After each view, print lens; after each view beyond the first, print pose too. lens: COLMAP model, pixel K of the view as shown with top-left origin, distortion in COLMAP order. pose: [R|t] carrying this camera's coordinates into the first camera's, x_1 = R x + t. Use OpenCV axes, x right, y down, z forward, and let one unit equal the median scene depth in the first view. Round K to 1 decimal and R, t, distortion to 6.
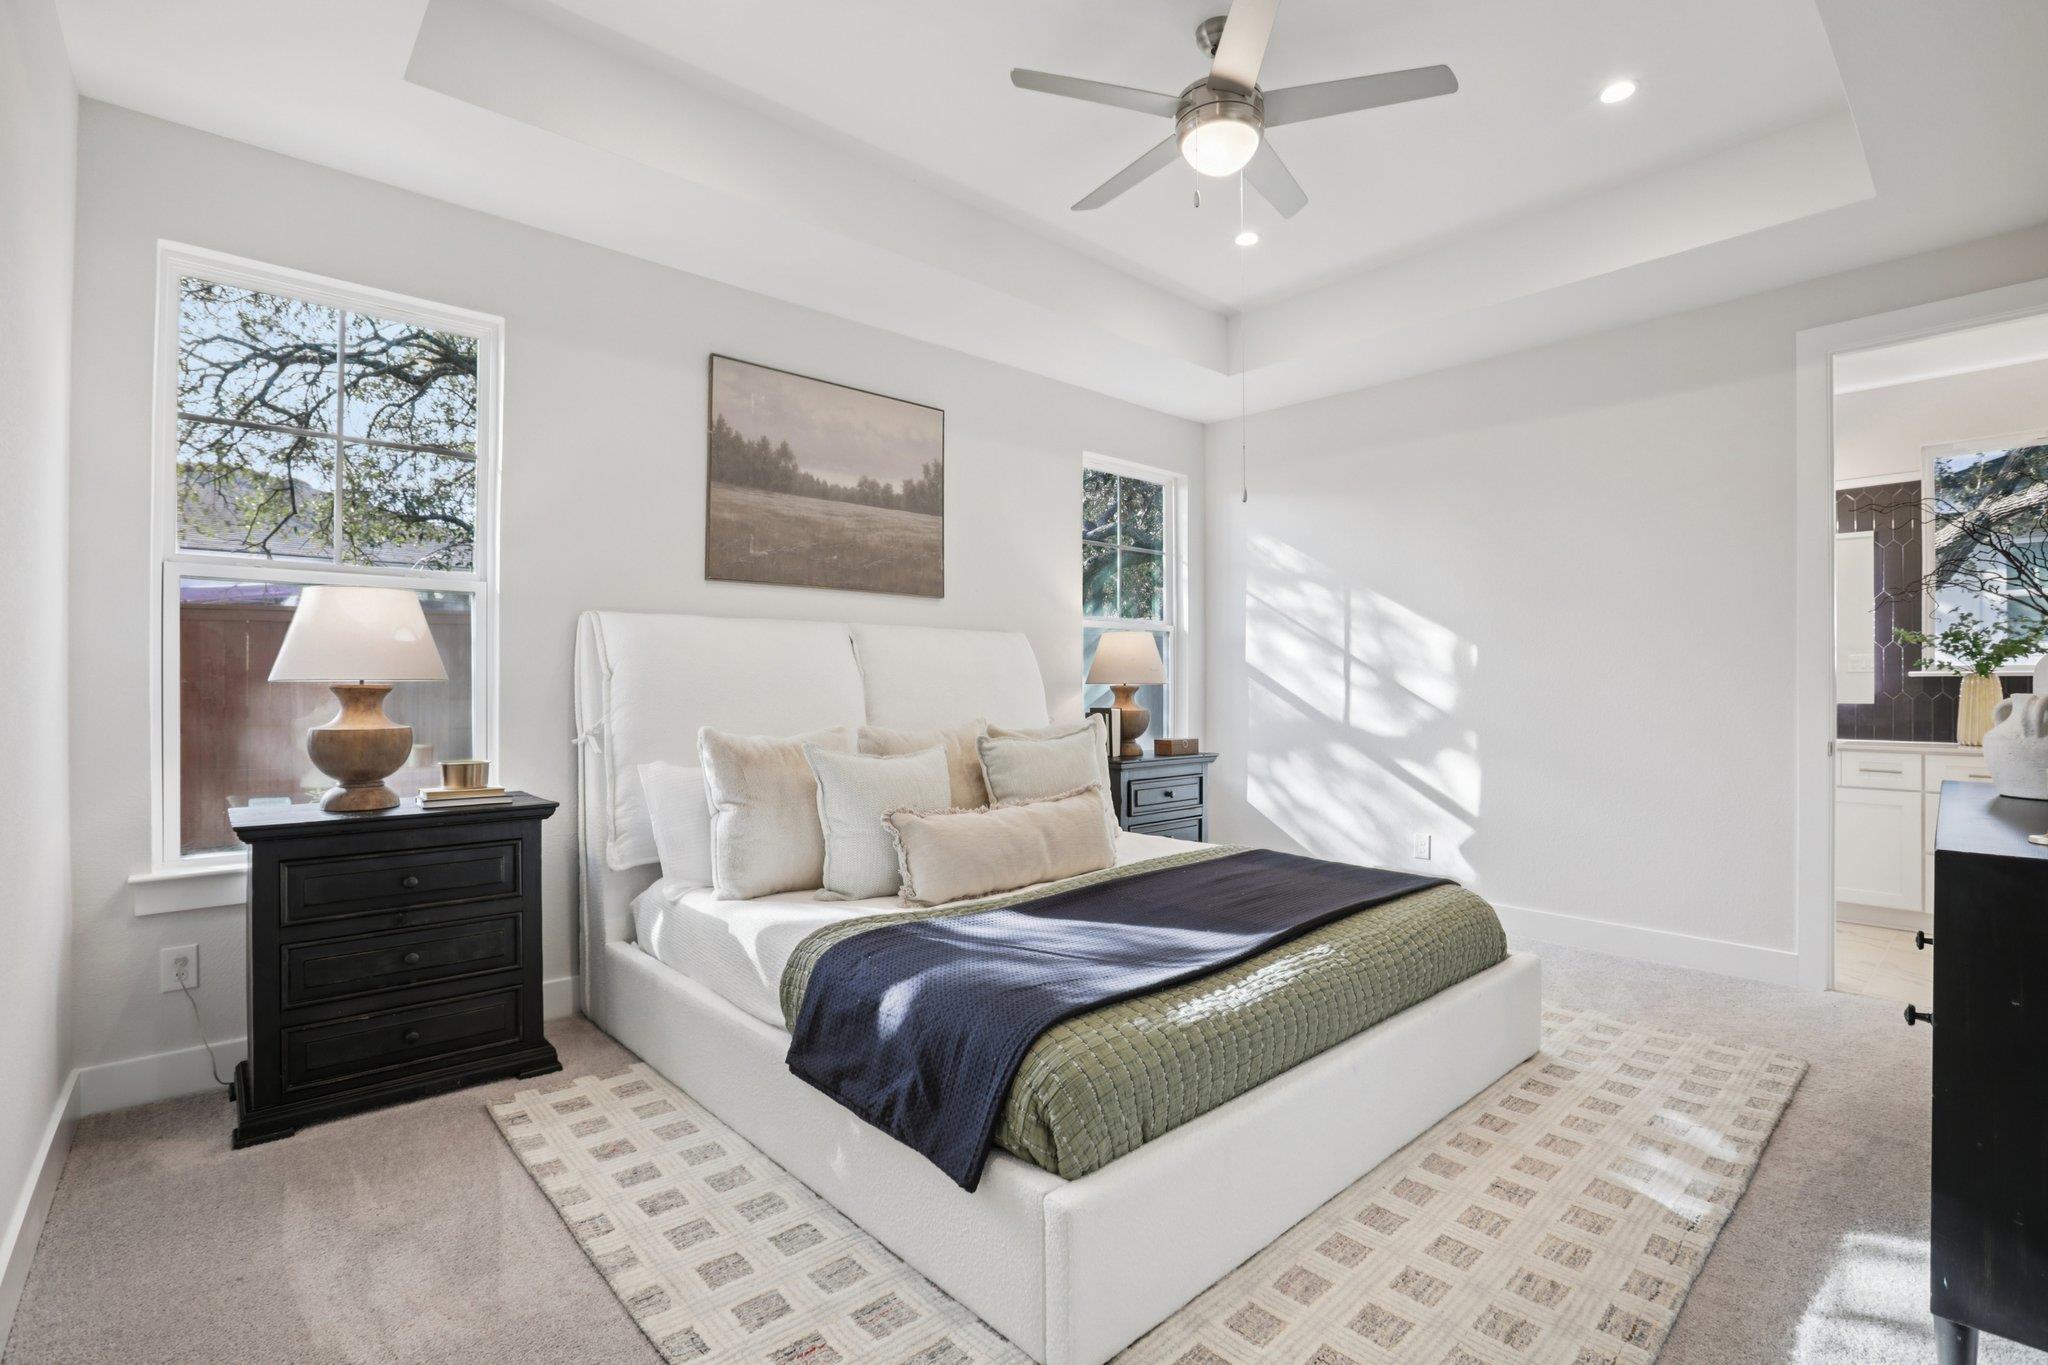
lens RADIAL K [[917.5, 0, 1042.2], [0, 917.5, 686.0], [0, 0, 1]] dist [-0.067911, 0.000207]
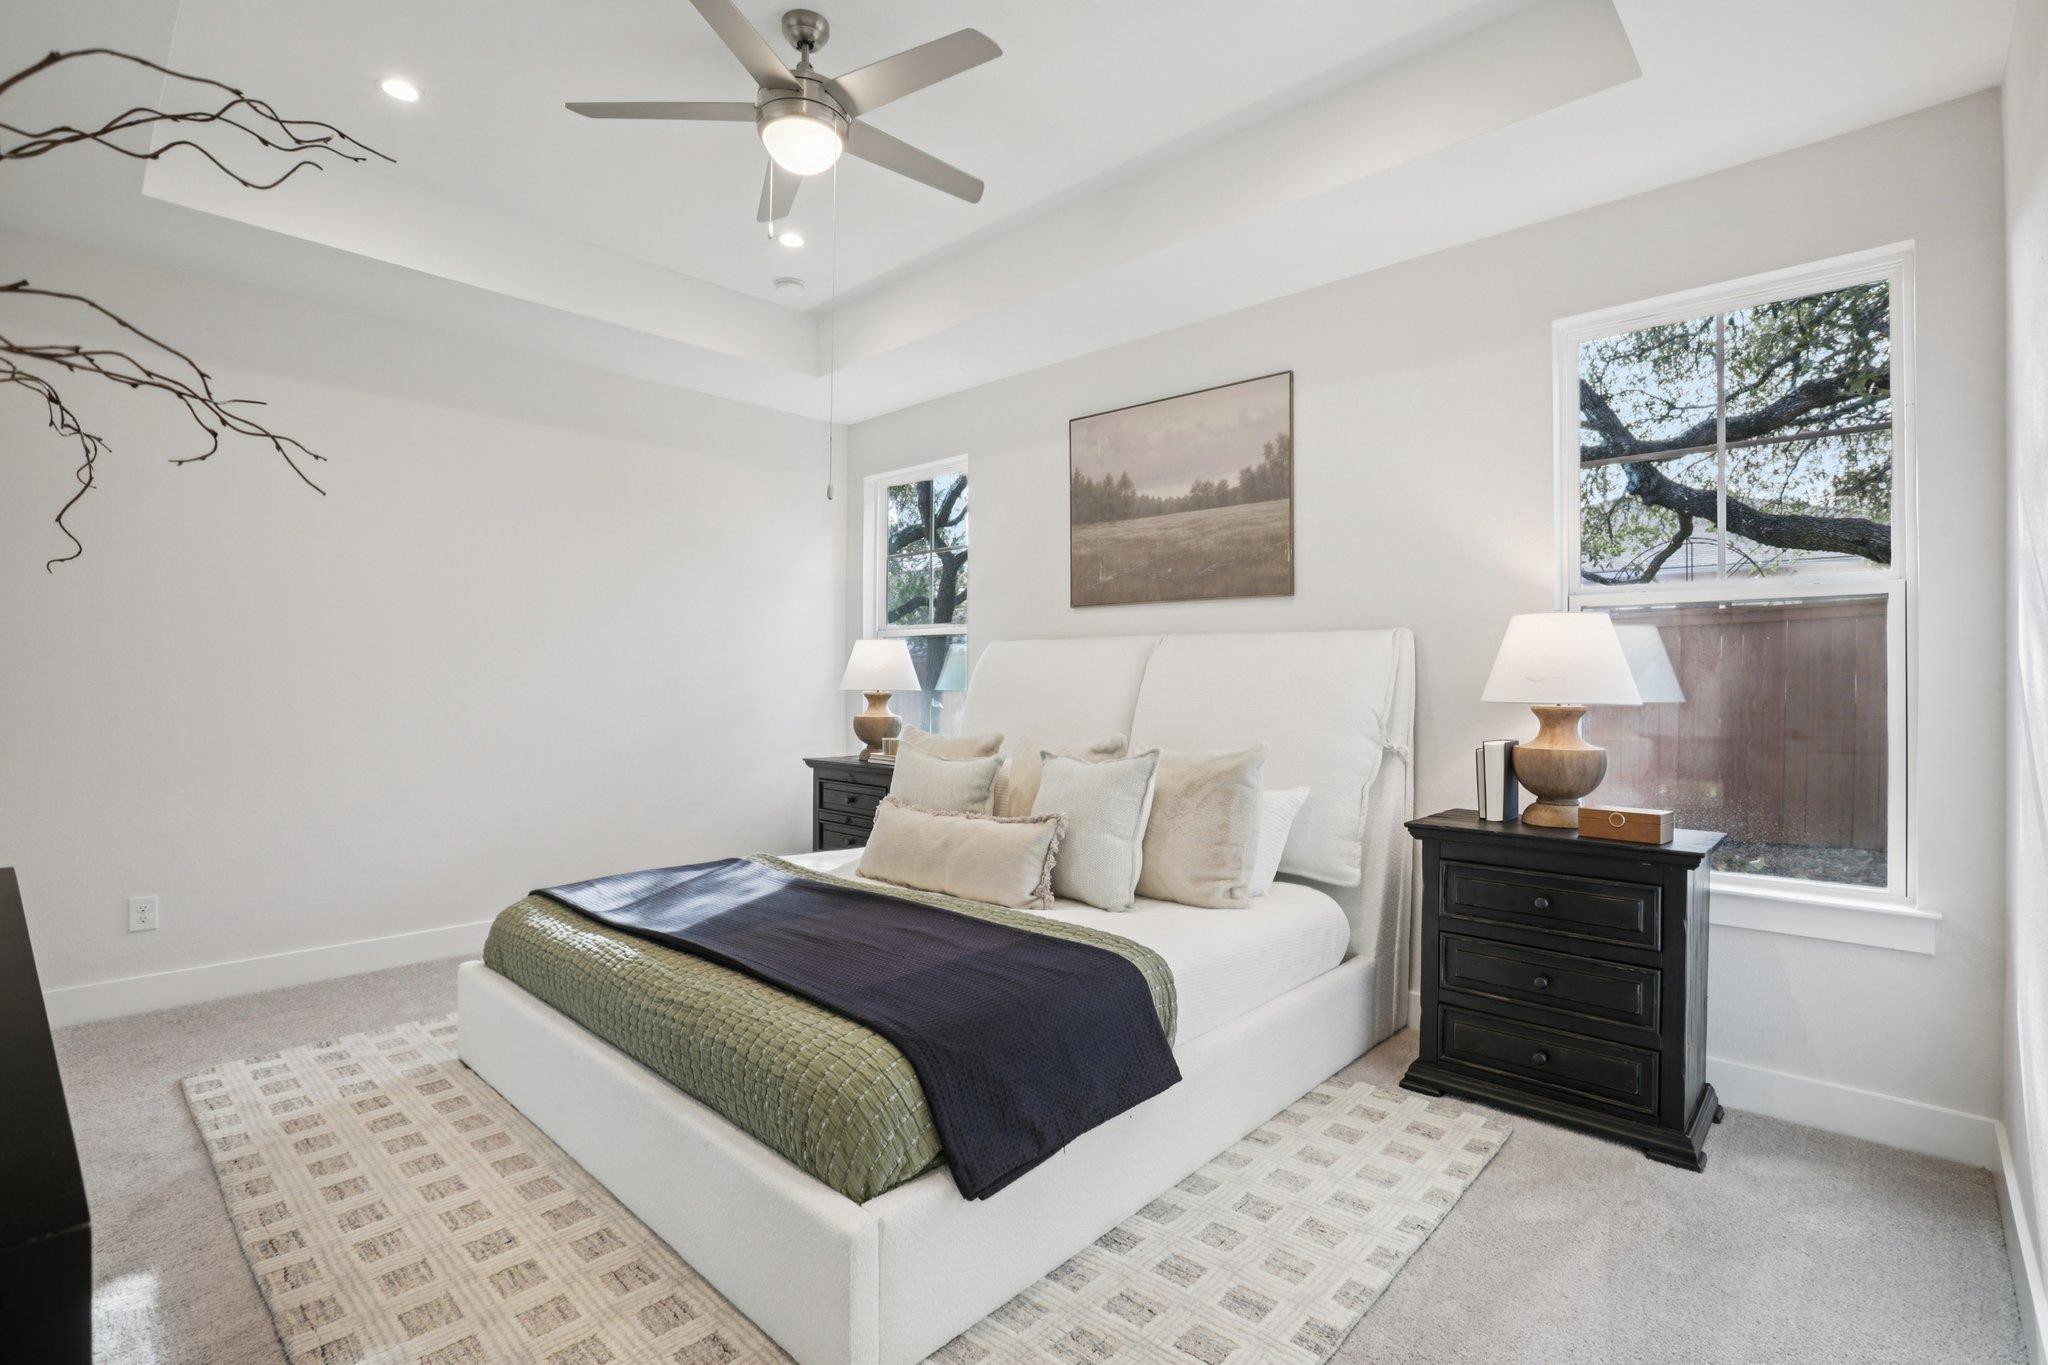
lens RADIAL K [[947.5, 0, 1025.8], [0, 947.5, 670.7], [0, 0, 1]] dist [-0.045247, -0.000386]
pose [[0.093457, -0.009386, -0.995579, 0.814509], [-0.006806, 0.999926, -0.010066, -0.018854], [0.995600, 0.007717, 0.093387, 0.762855]]
